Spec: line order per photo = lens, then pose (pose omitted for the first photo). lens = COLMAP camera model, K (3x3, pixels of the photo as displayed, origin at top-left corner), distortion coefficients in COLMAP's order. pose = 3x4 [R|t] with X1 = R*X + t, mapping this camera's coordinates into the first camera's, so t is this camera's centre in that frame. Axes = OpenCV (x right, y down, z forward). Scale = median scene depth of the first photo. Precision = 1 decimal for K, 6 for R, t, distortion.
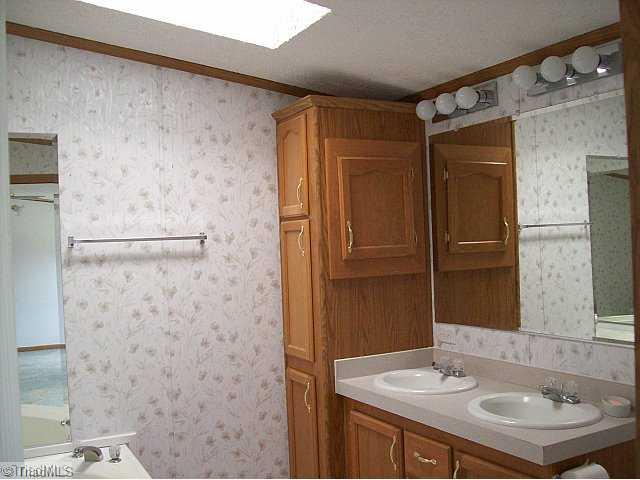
lens RADIAL K [[710.4, 0, 319.5], [0, 710.4, 240.4], [0, 0, 1]] dist [-0.127444, 0.000000]
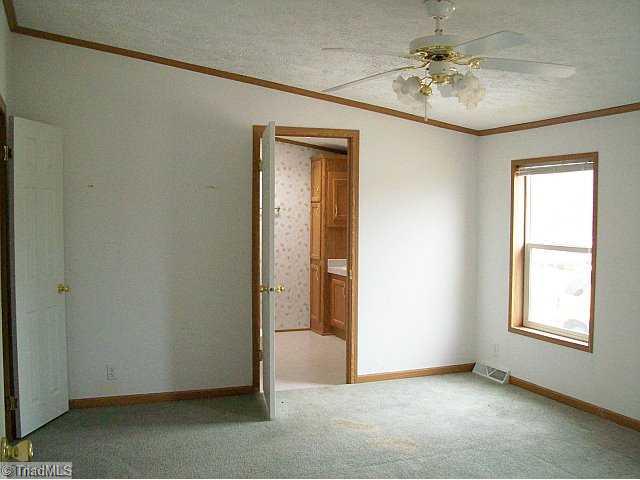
lens RADIAL K [[710.4, 0, 320.2], [0, 710.4, 239.9], [0, 0, 1]] dist [-0.127444, 0.000000]
pose [[0.993211, 0.050765, -0.104662, 0.241841], [-0.046055, 0.997836, 0.046938, -0.016849], [0.106818, -0.041799, 0.993400, -1.437273]]
